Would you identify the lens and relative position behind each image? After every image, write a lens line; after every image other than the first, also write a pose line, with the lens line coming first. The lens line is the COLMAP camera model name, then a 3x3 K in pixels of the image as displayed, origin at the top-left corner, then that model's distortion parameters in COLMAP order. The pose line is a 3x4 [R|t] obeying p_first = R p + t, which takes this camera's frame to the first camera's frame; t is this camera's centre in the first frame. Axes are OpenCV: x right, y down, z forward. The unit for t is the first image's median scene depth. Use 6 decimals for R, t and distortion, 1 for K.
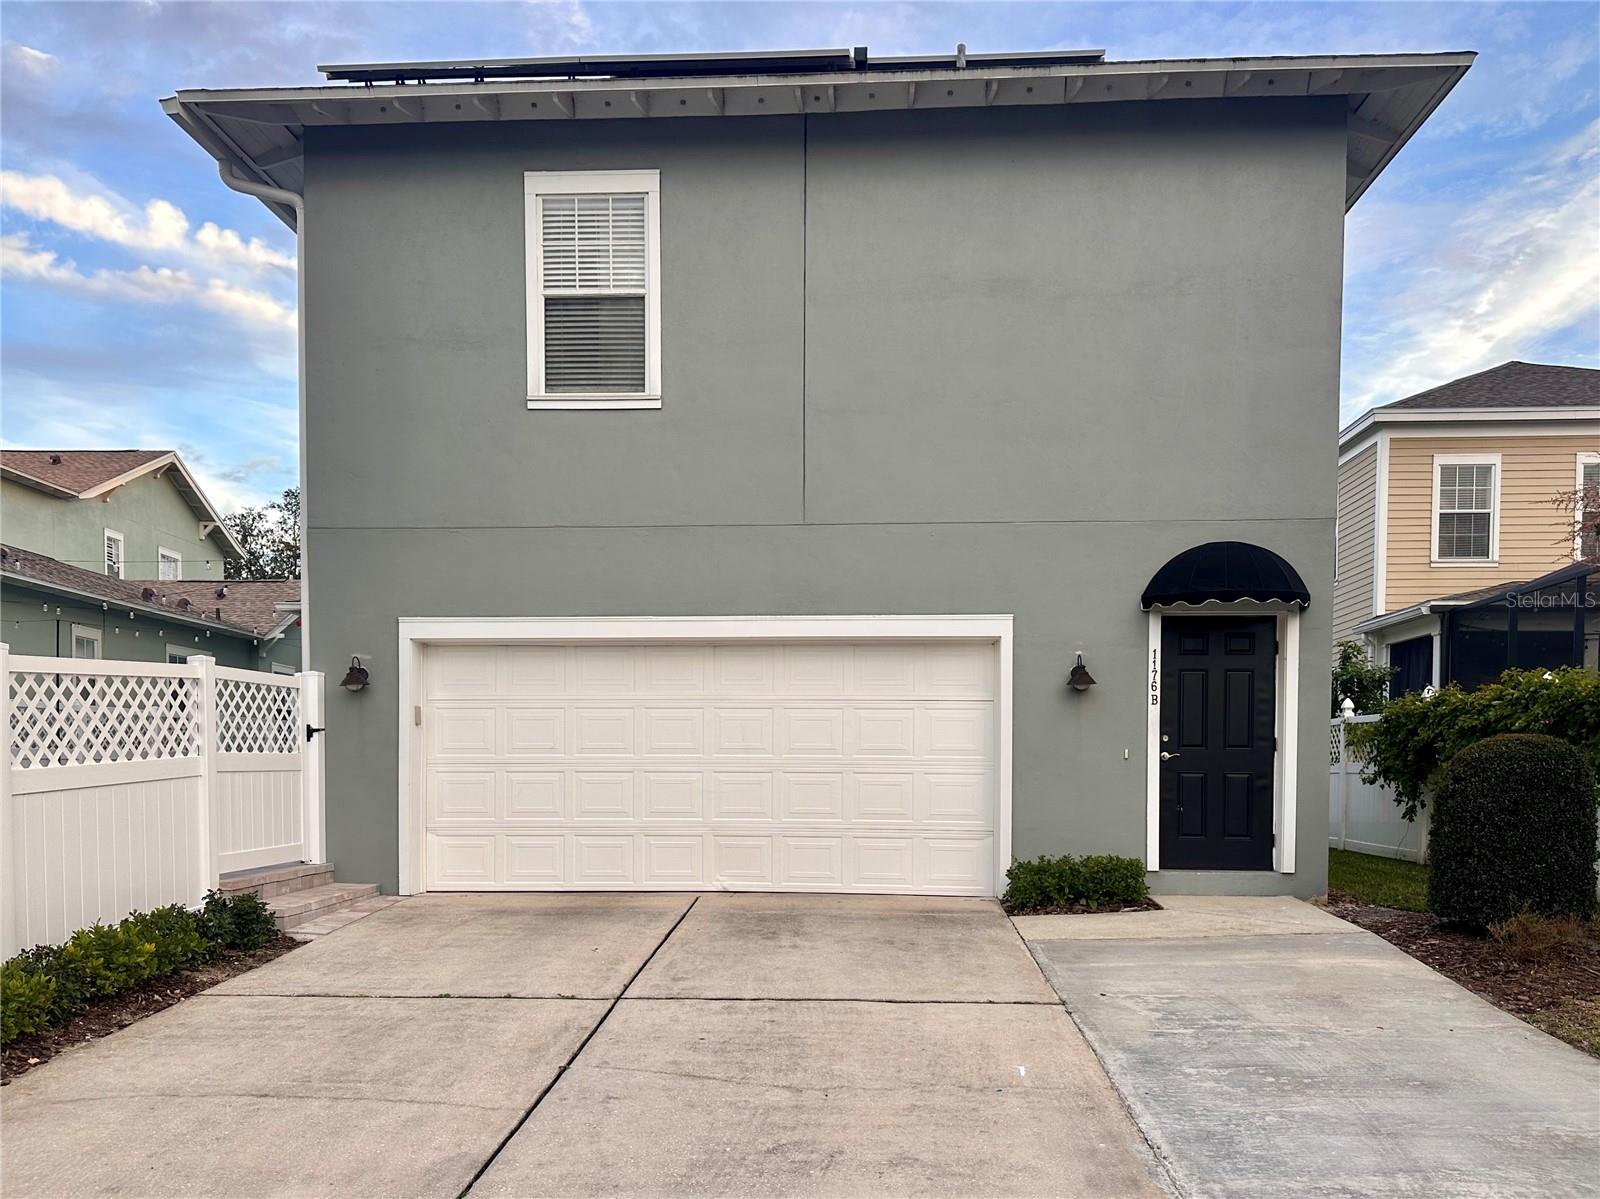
lens RADIAL K [[1134.4, 0, 800.0], [0, 1134.4, 599.5], [0, 0, 1]] dist [0.090517, -0.043772]
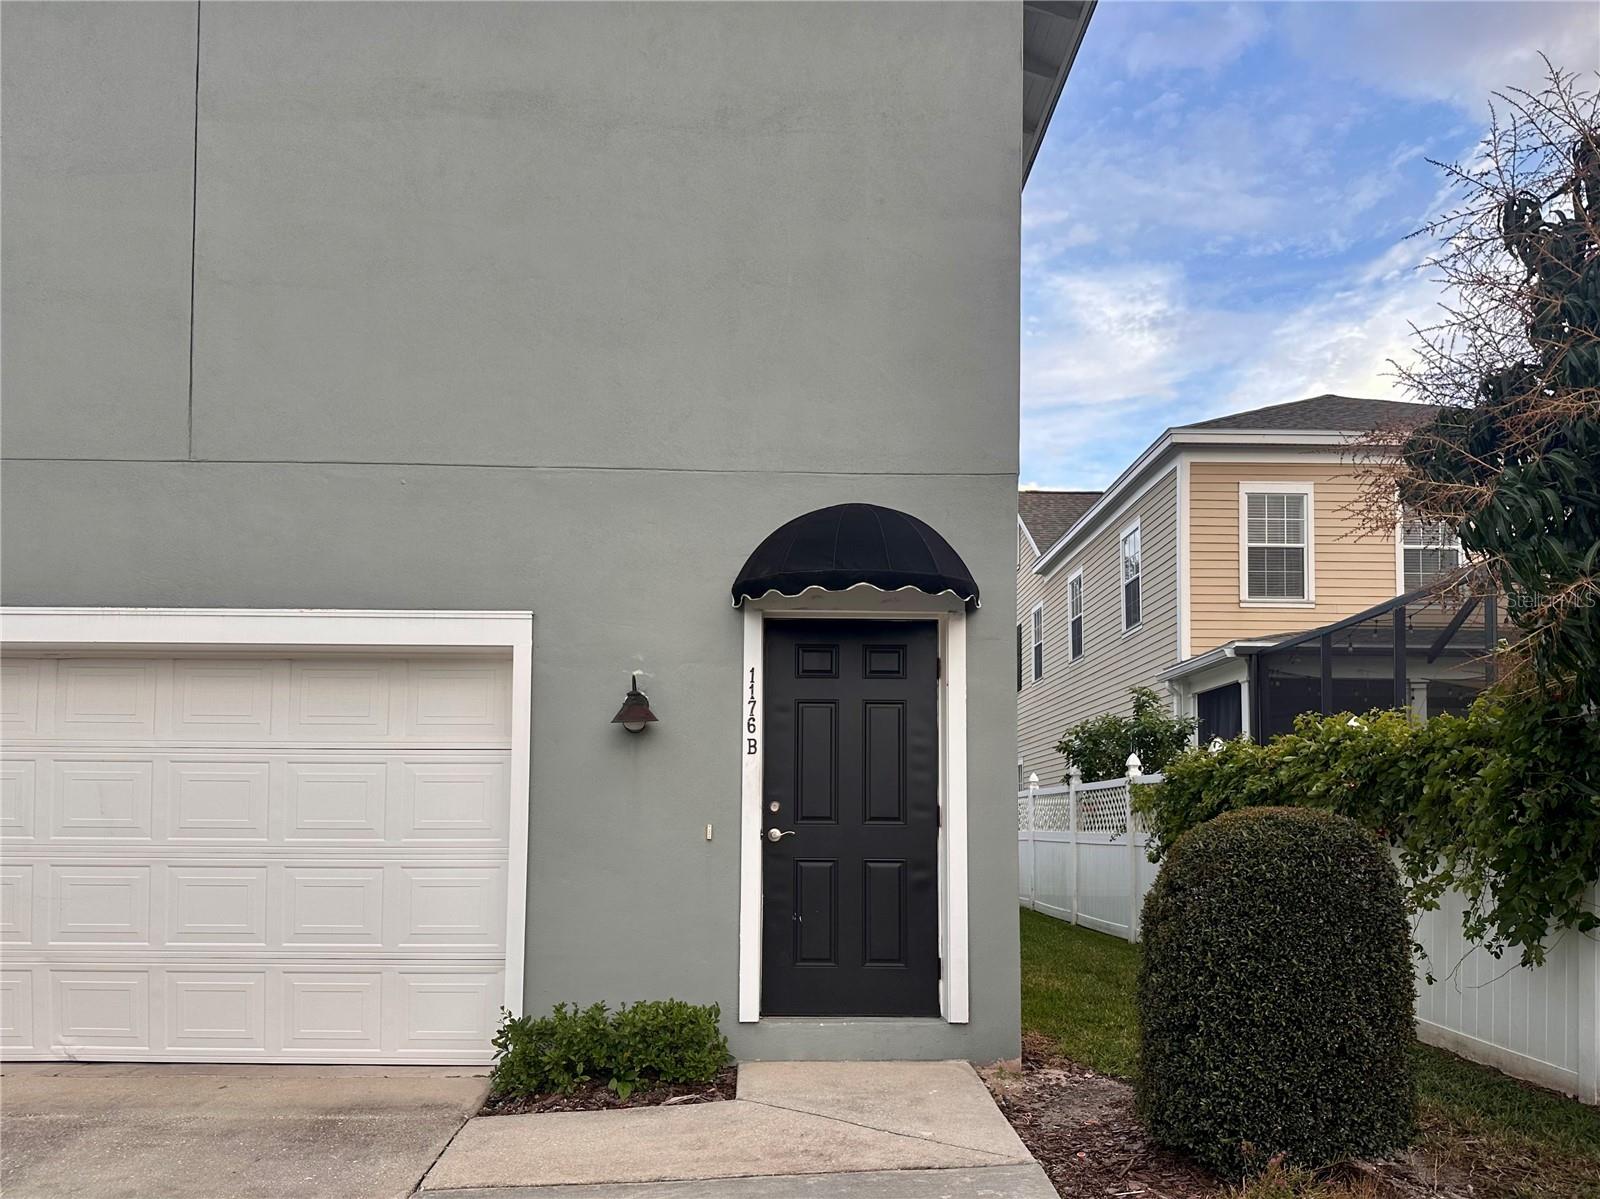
lens RADIAL K [[959.9, 0, 800.0], [0, 959.9, 599.5], [0, 0, 1]] dist [0.109494, -0.084313]
pose [[0.999584, 0.011832, 0.026298, 0.314266], [-0.009806, 0.997067, -0.075901, 0.044691], [-0.027119, 0.075612, 0.996769, 0.440447]]
